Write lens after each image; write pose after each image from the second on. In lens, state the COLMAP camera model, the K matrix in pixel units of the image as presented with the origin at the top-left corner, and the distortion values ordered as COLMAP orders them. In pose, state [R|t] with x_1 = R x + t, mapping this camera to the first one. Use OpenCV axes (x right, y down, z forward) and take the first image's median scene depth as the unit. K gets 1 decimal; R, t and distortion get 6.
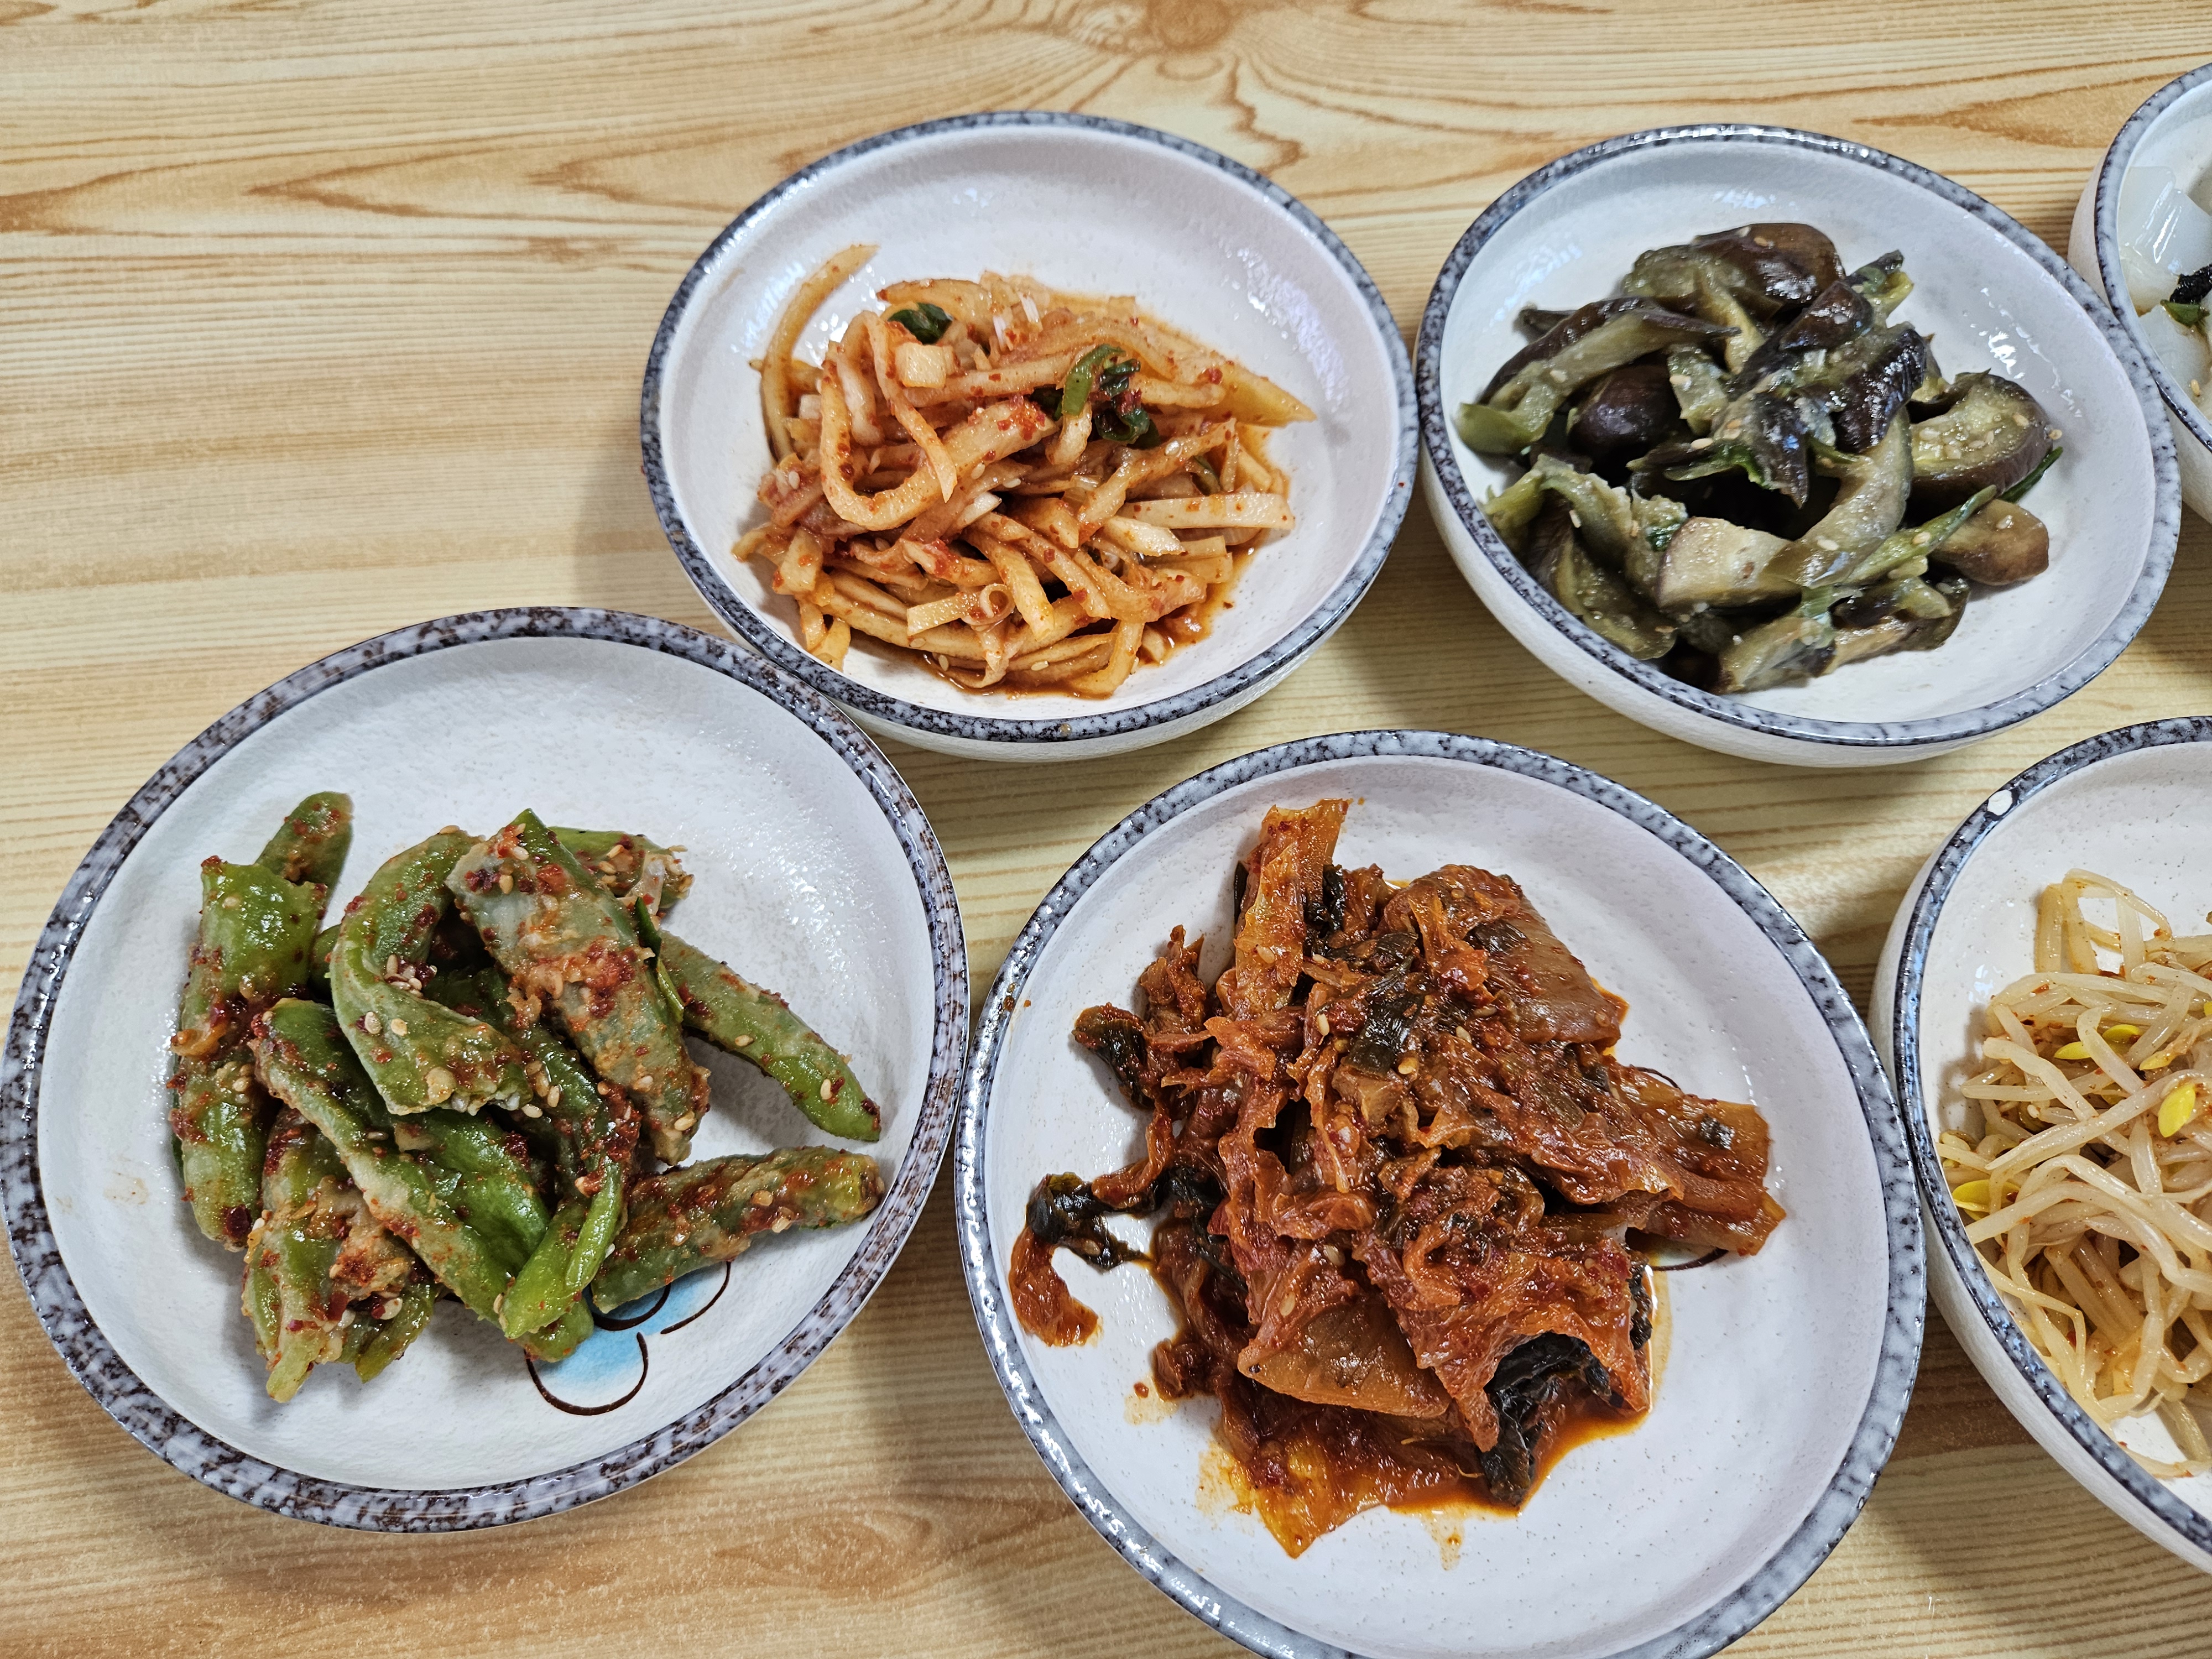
lens RADIAL K [[1482.4, 0, 1089.6], [0, 1482.4, 823.8], [0, 0, 1]] dist [0.018500, -0.026681]
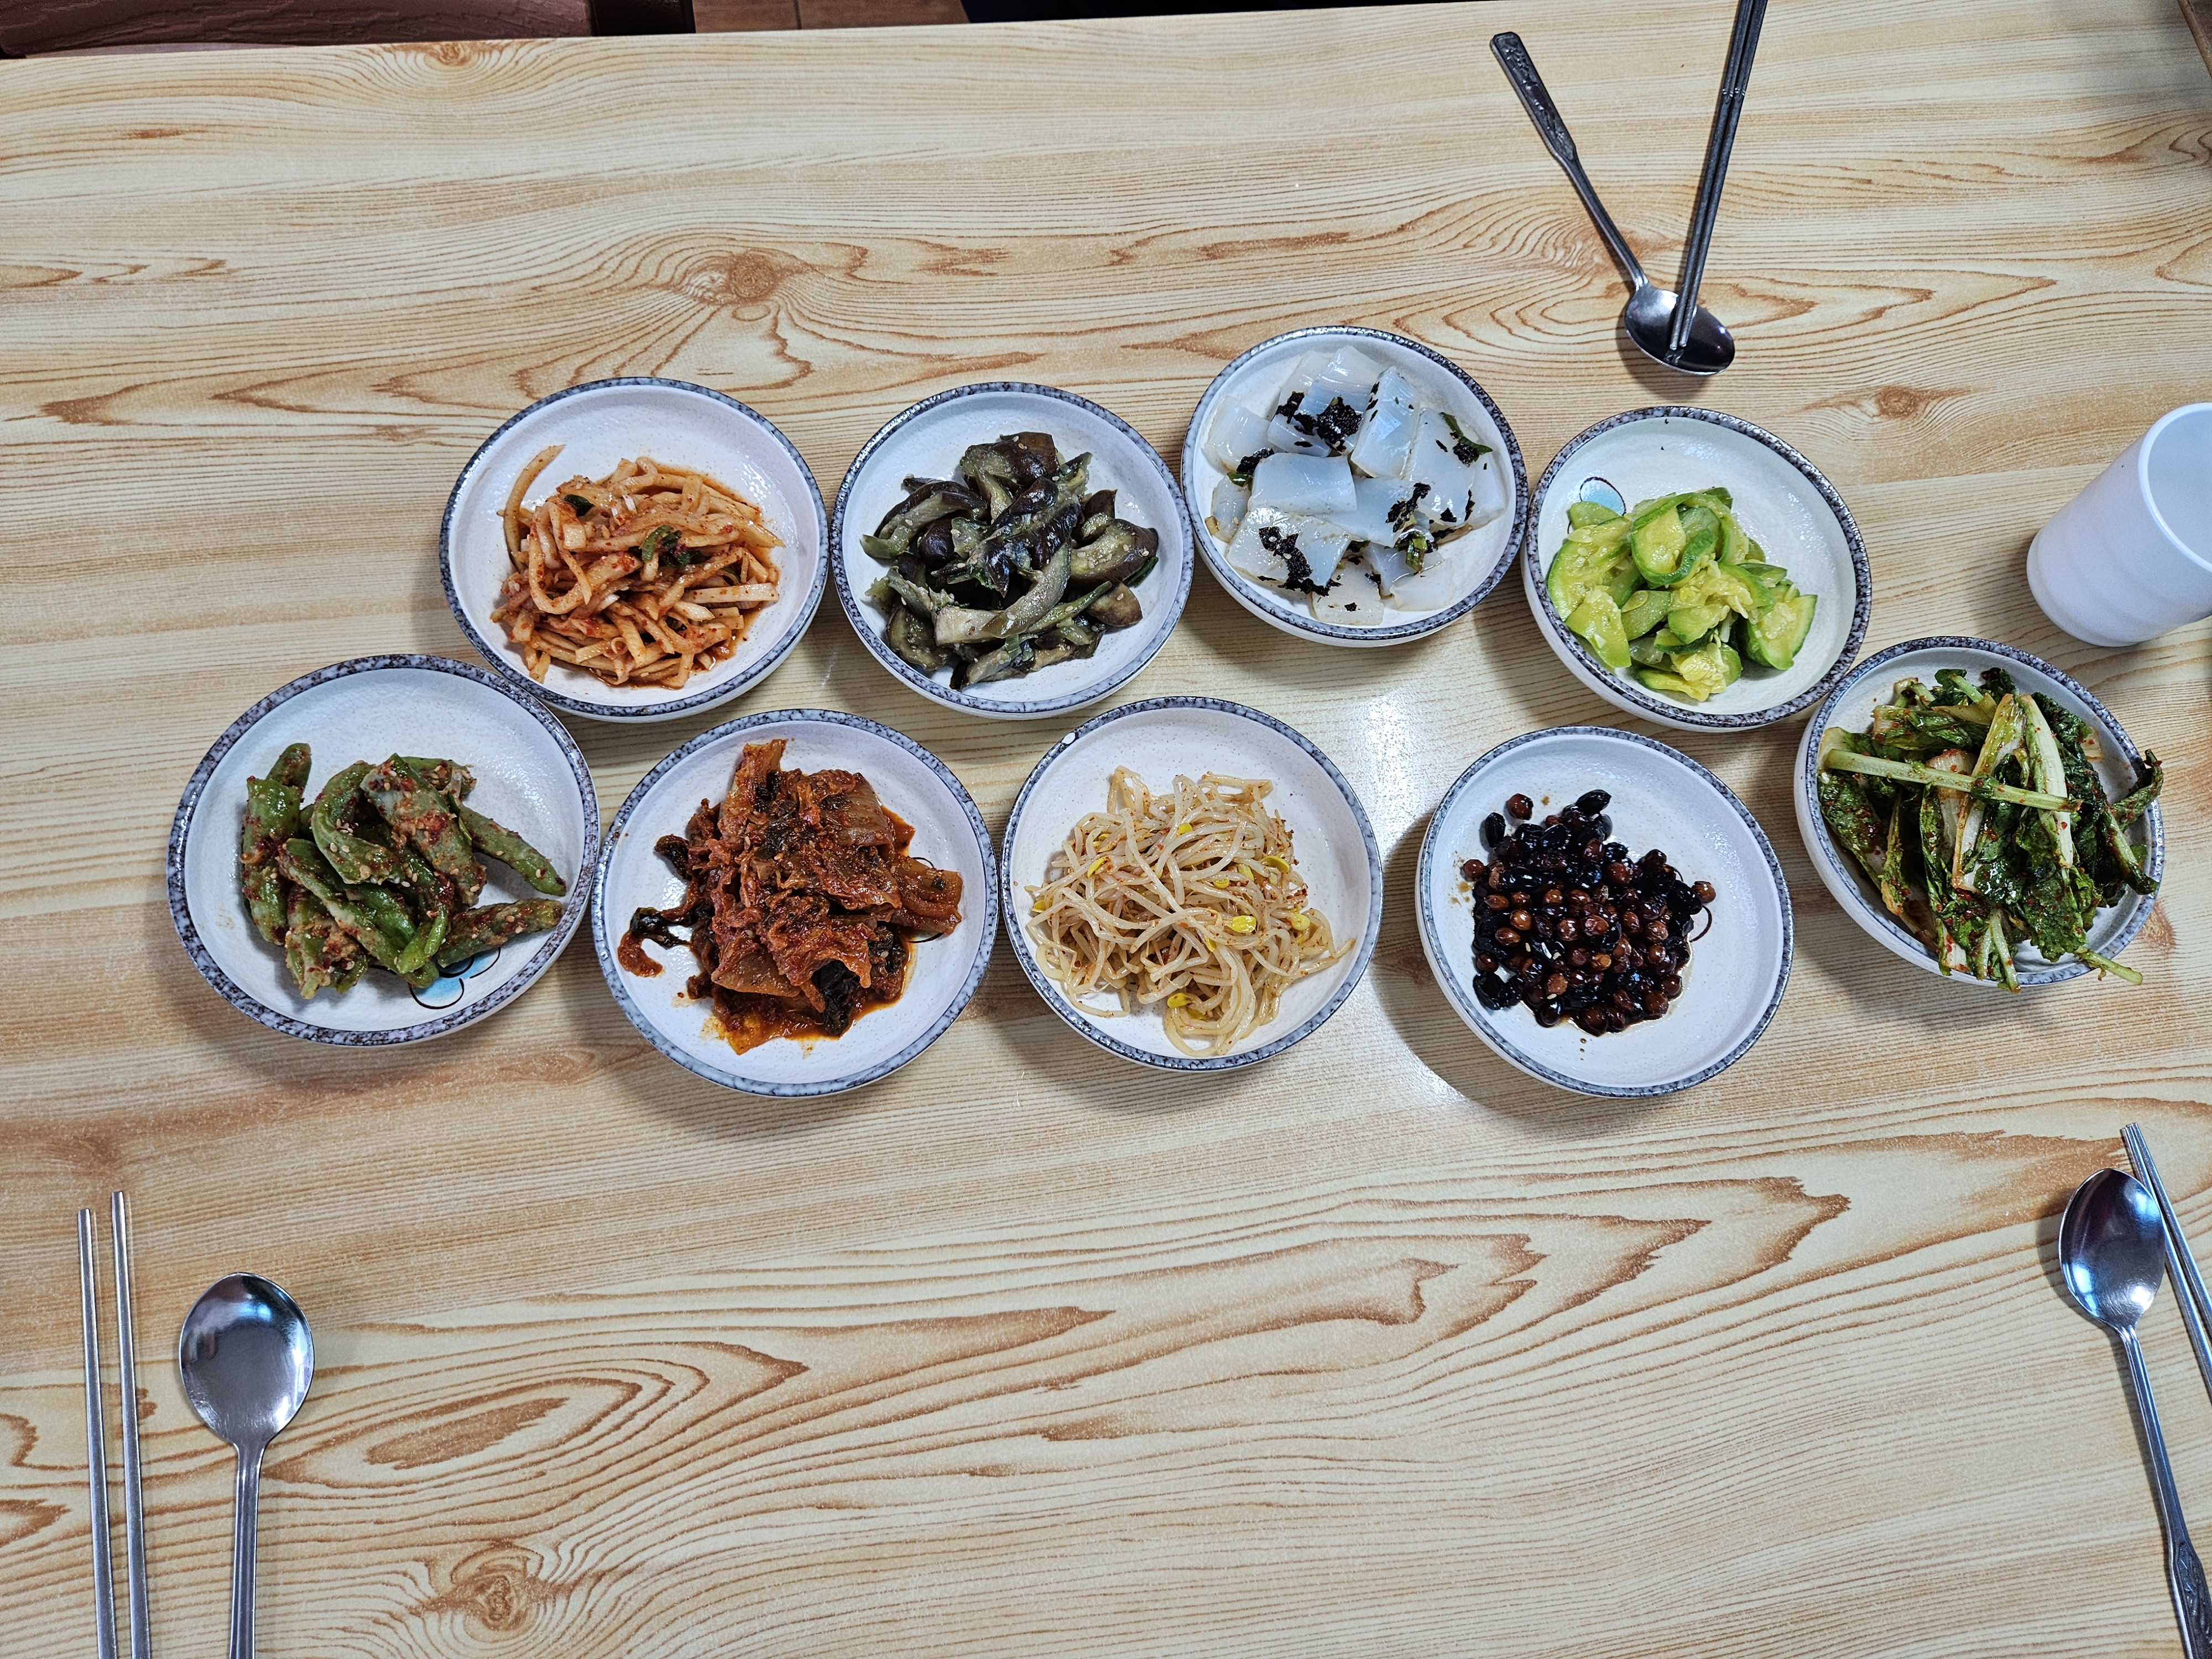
lens RADIAL K [[1482.4, 0, 1112.7], [0, 1482.4, 830.3], [0, 0, 1]] dist [0.018500, -0.026681]
pose [[0.996175, -0.018722, 0.085355, 0.462232], [0.008496, 0.992902, 0.118634, -0.136801], [-0.086970, -0.117455, 0.989263, -1.210101]]
